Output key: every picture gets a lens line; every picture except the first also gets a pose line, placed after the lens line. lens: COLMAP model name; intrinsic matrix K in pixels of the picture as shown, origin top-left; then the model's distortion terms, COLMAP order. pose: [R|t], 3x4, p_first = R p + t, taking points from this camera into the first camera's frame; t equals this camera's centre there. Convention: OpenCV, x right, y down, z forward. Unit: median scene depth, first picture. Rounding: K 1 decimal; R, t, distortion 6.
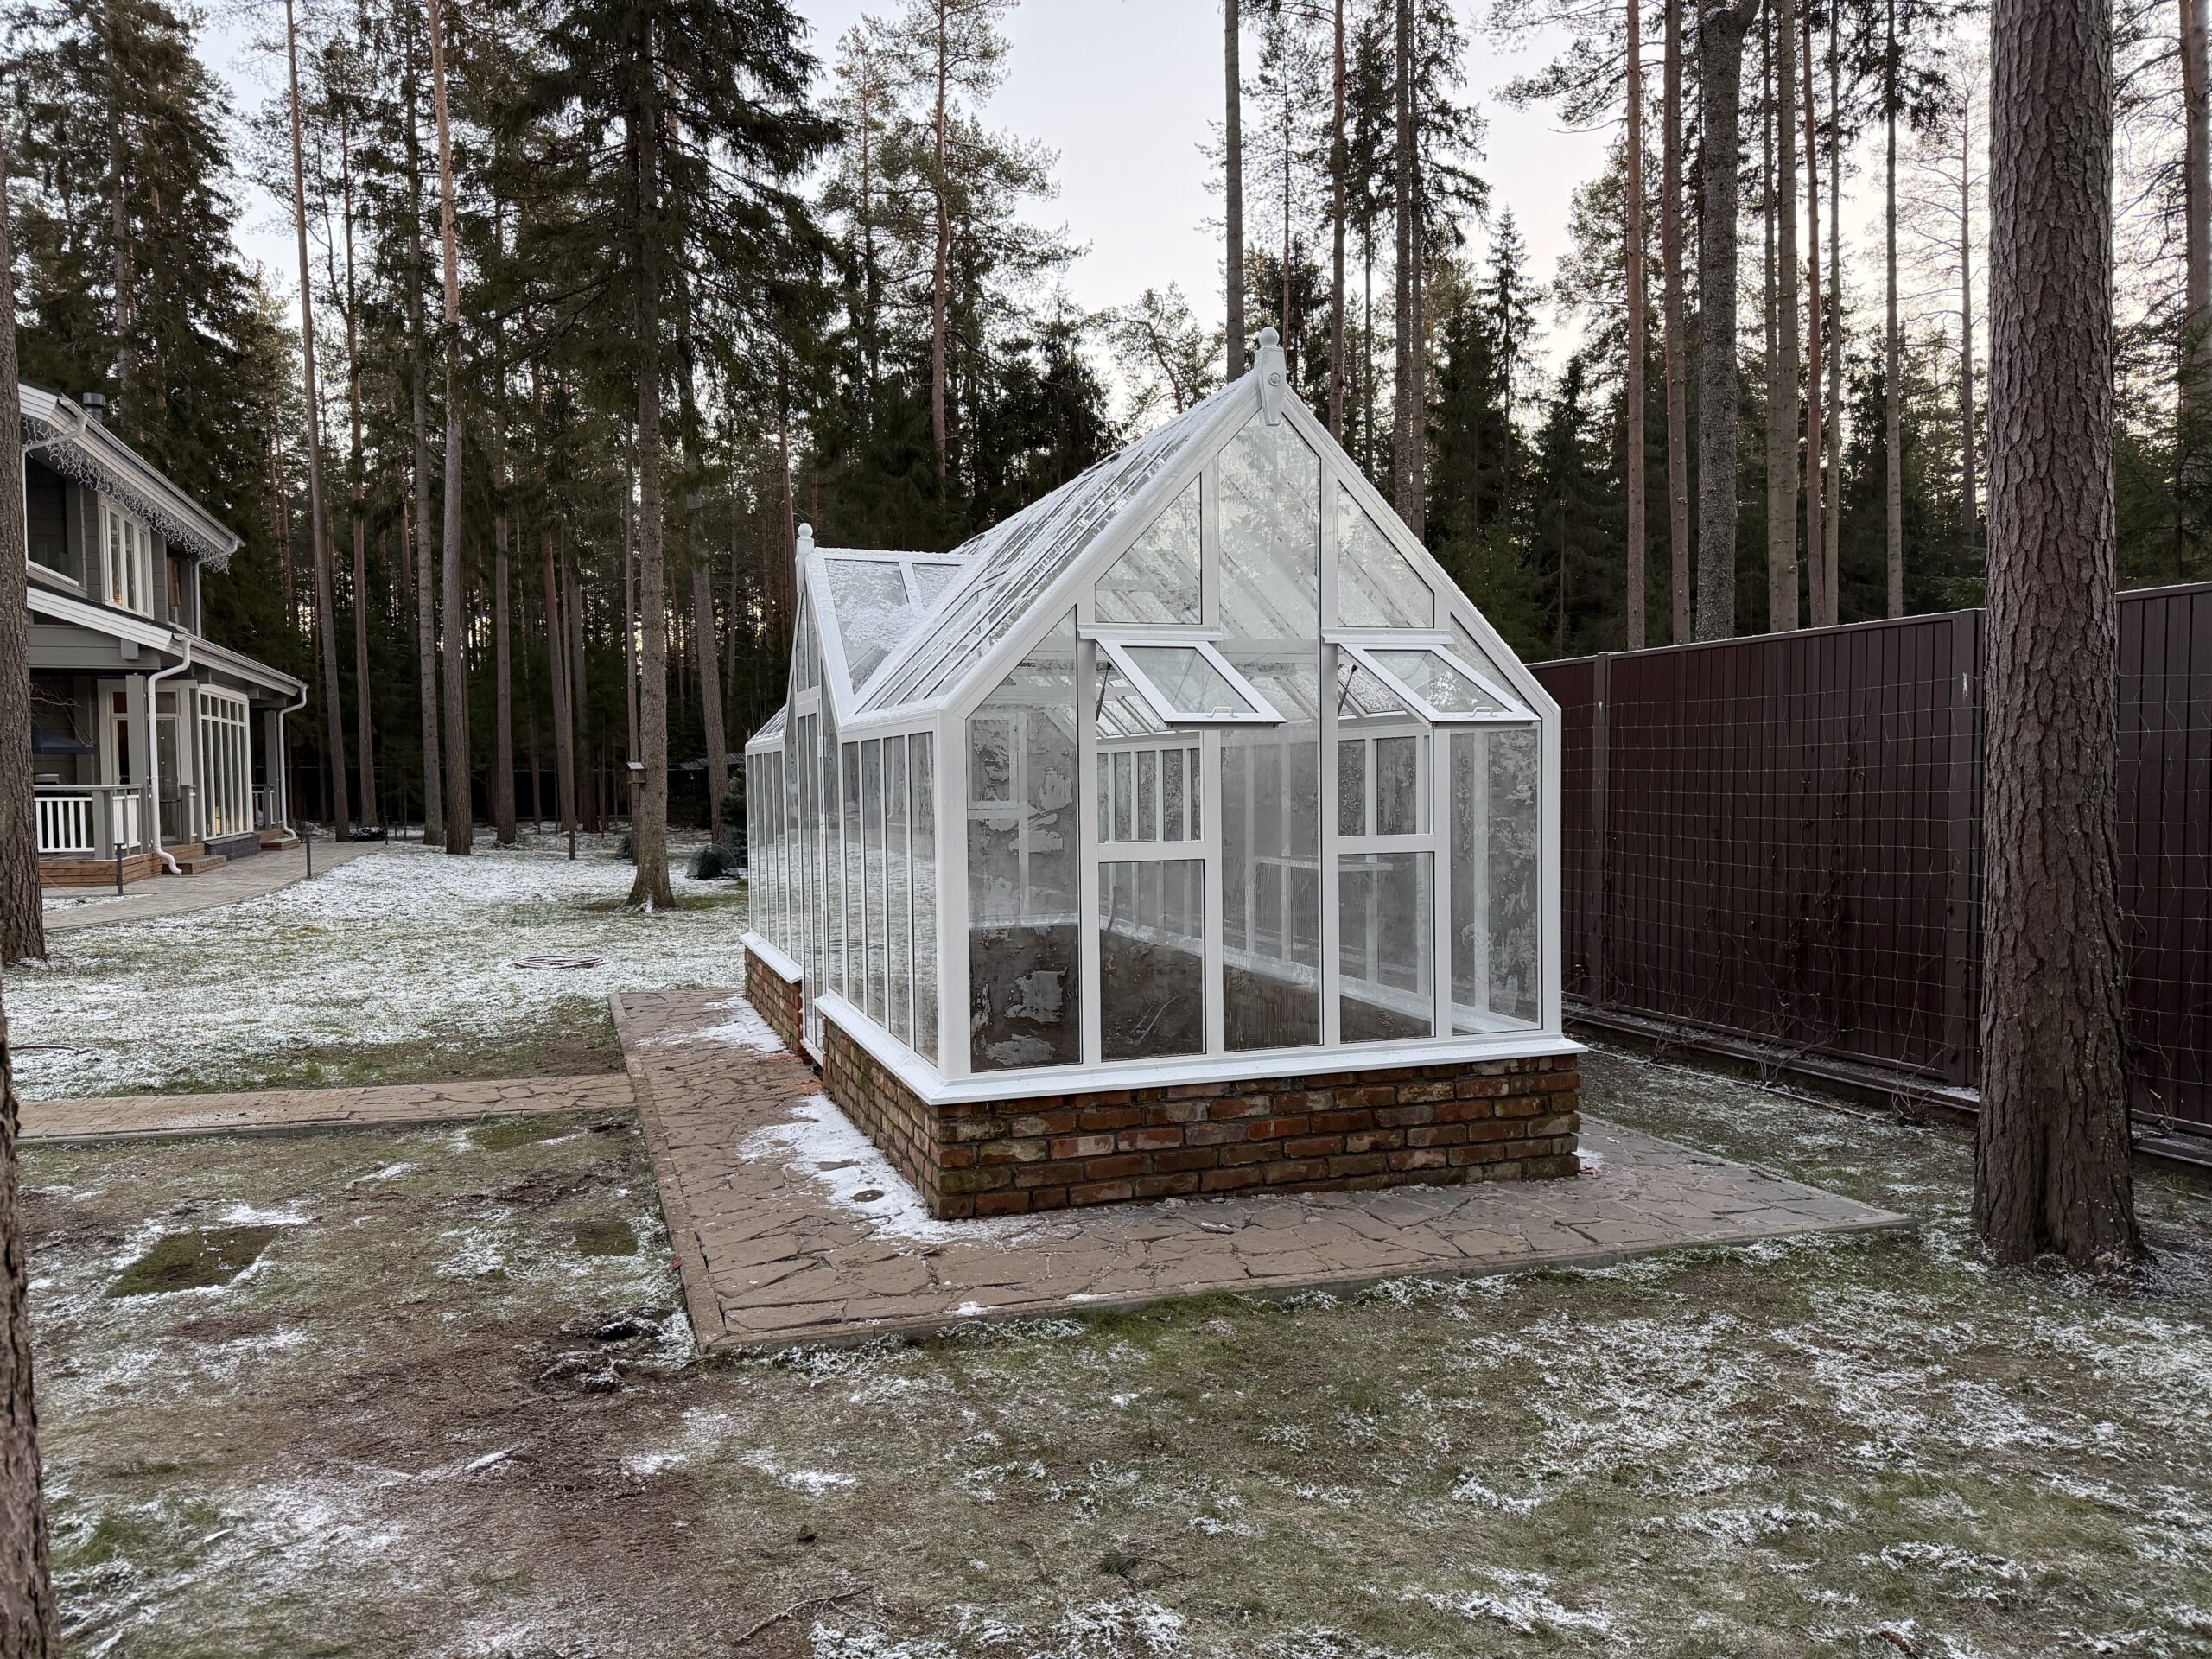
lens RADIAL K [[1525.4, 0, 1106.0], [0, 1525.4, 829.5], [0, 0, 1]] dist [0.078859, -0.105836]
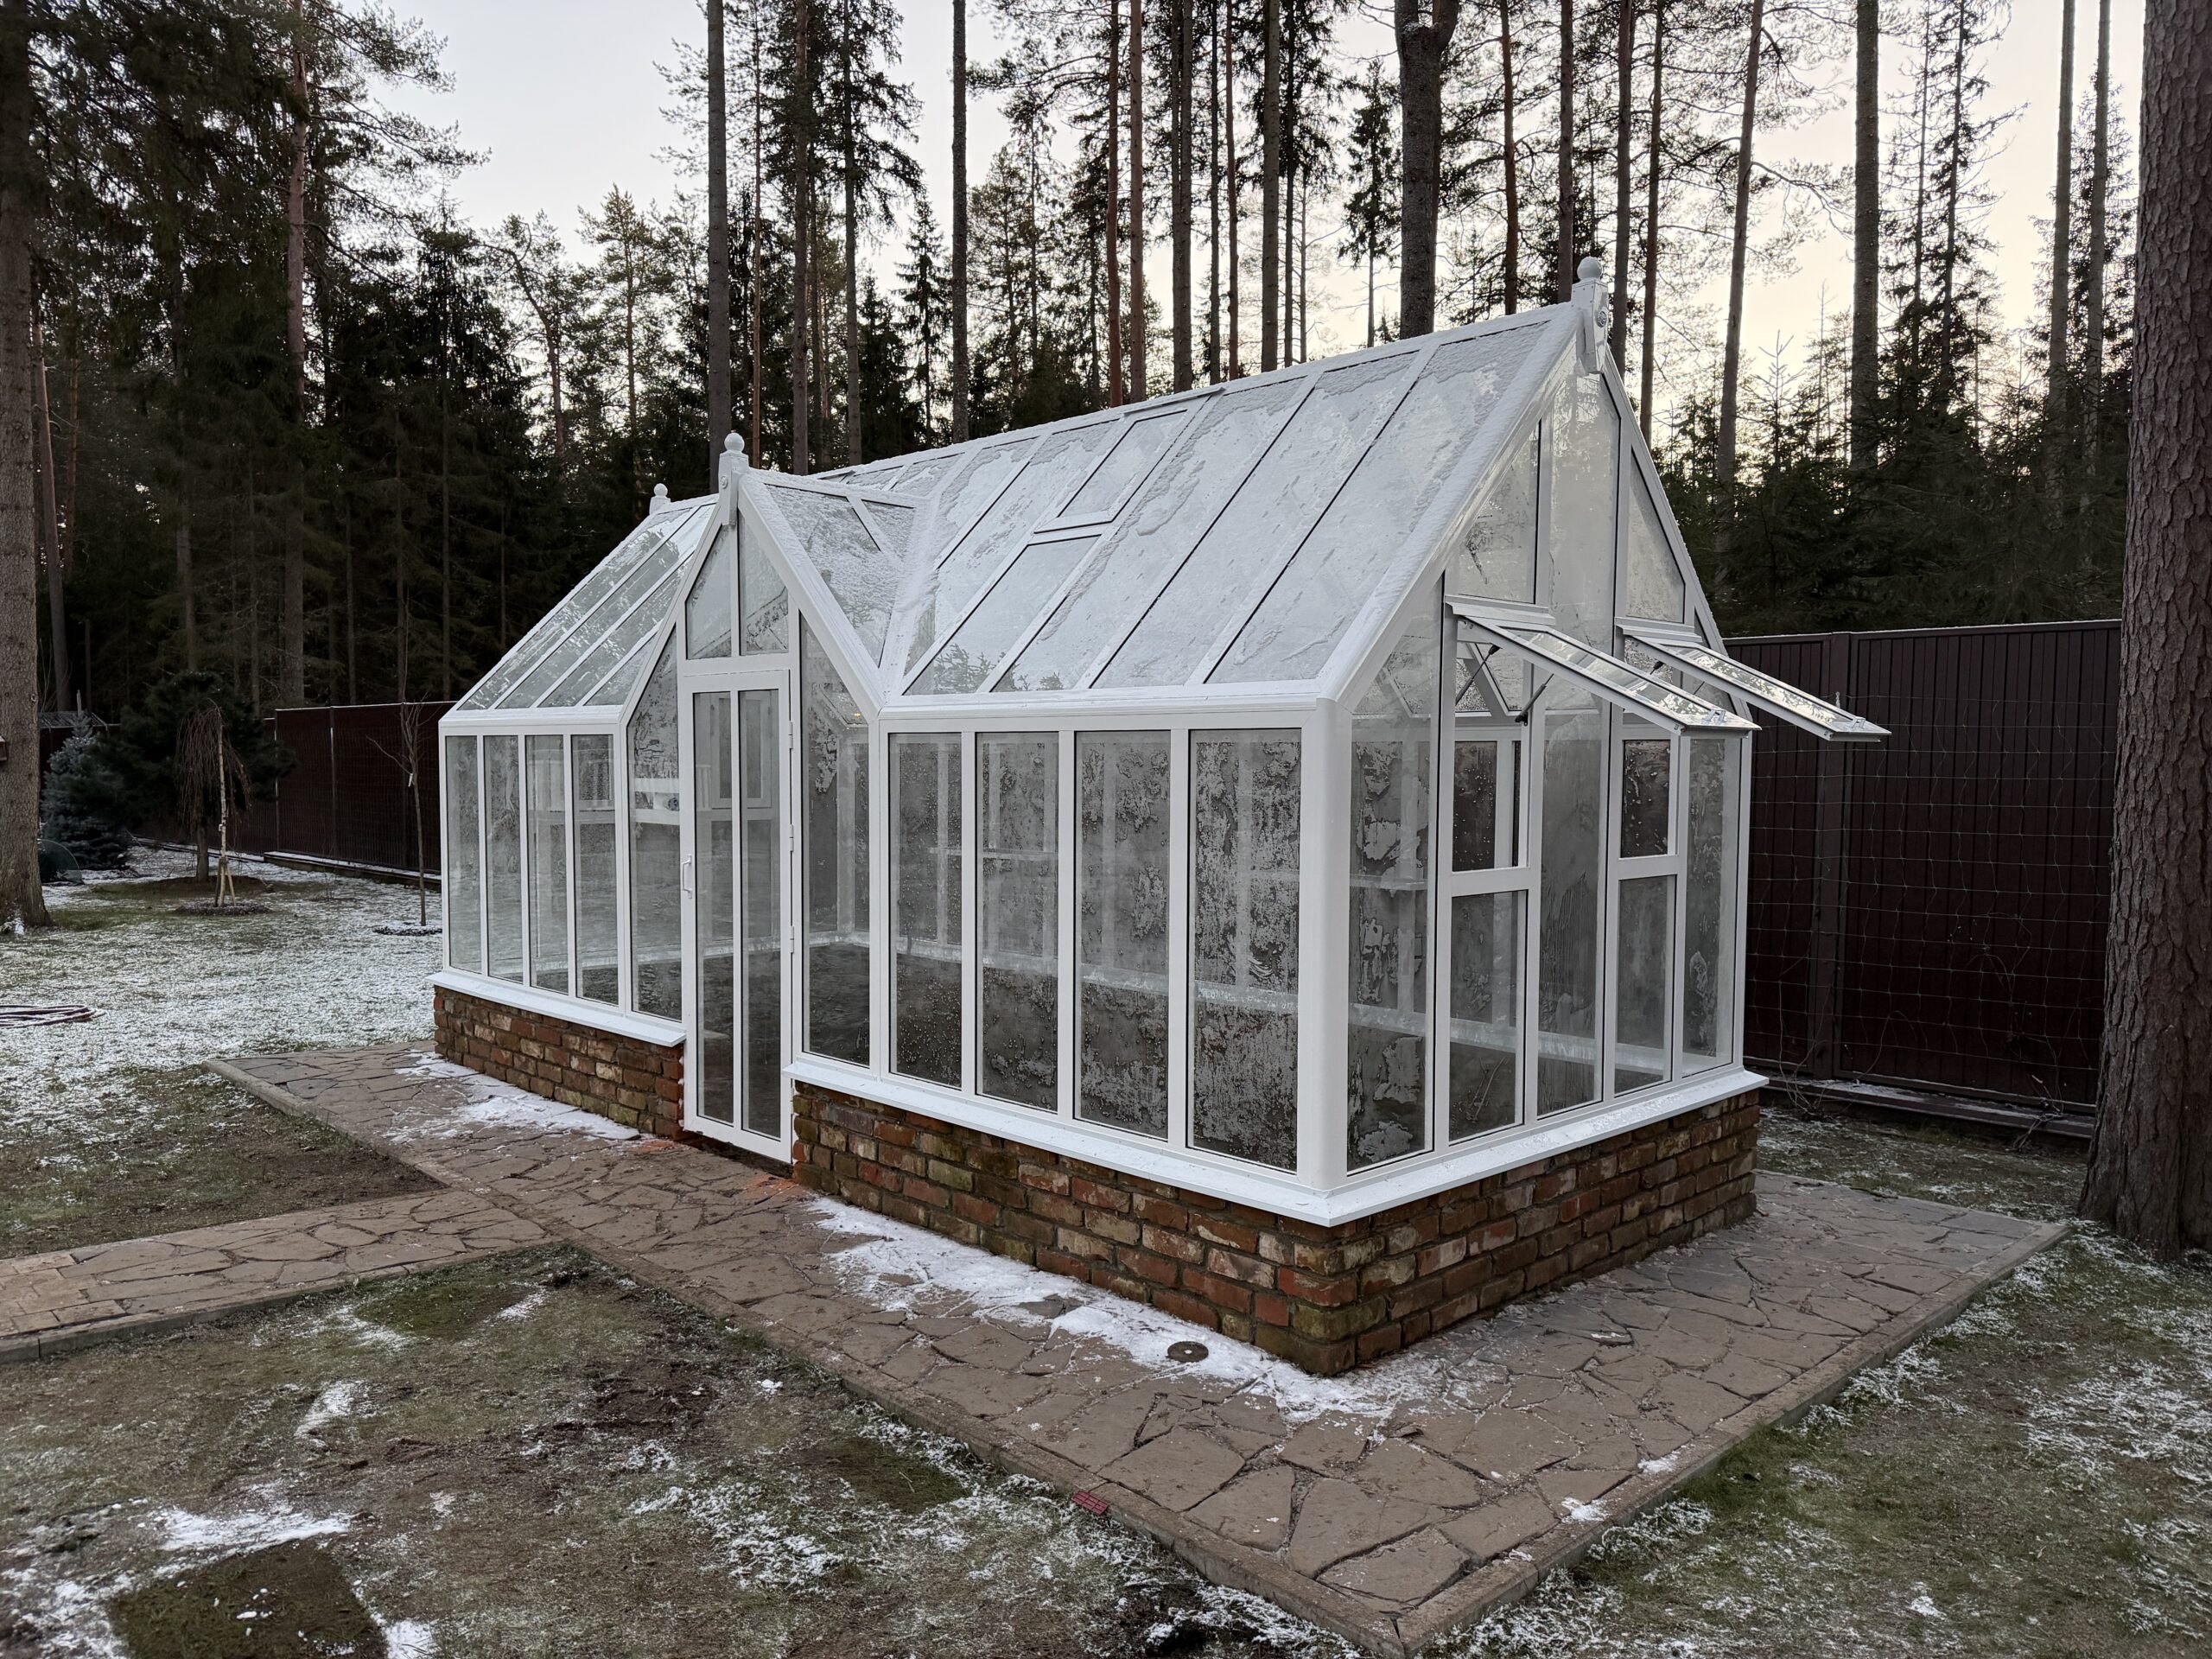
lens RADIAL K [[1547.4, 0, 1109.6], [0, 1547.4, 855.9], [0, 0, 1]] dist [0.003543, -0.003608]
pose [[0.908002, -0.005779, 0.418925, -0.484896], [-0.004578, 0.999708, 0.023713, -0.017047], [-0.418940, -0.023450, 0.907711, 0.335299]]
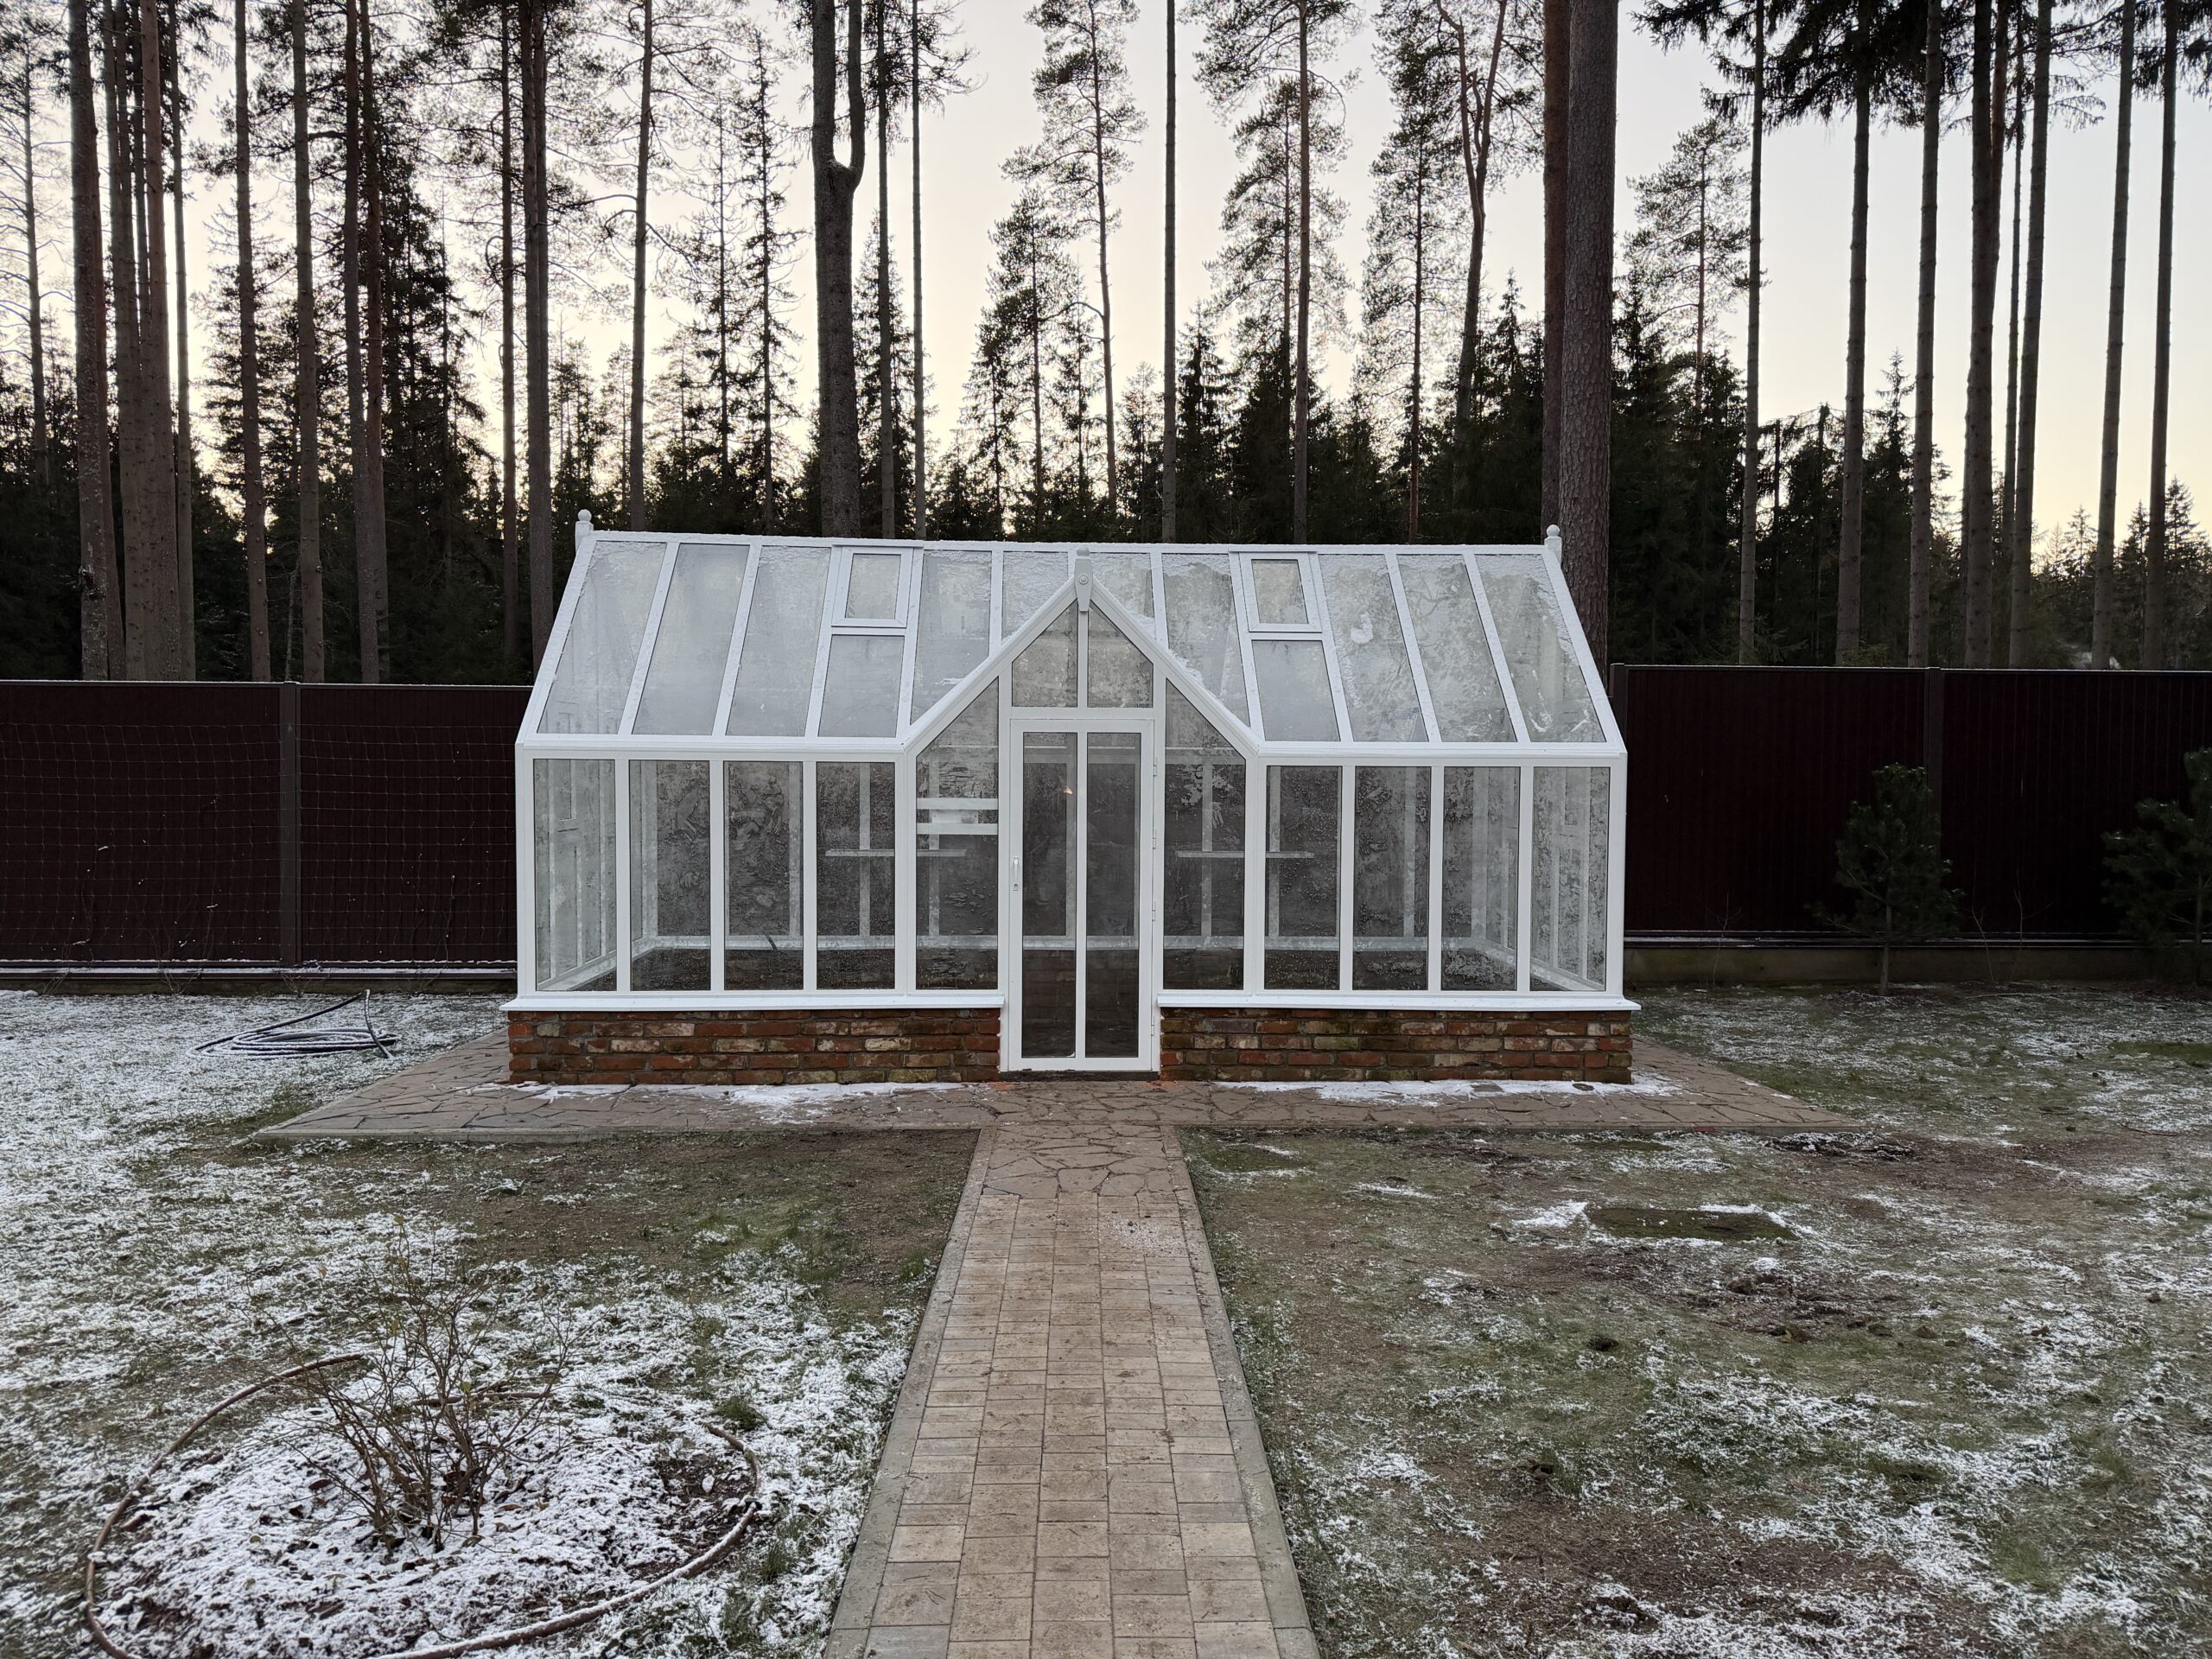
lens RADIAL K [[1556.8, 0, 1106.0], [0, 1556.8, 829.5], [0, 0, 1]] dist [0.050537, -0.000920]
pose [[0.281454, -0.021859, 0.959326, -1.634763], [0.017654, 0.999689, 0.017599, -0.038301], [-0.959412, 0.011983, 0.281752, 0.973971]]
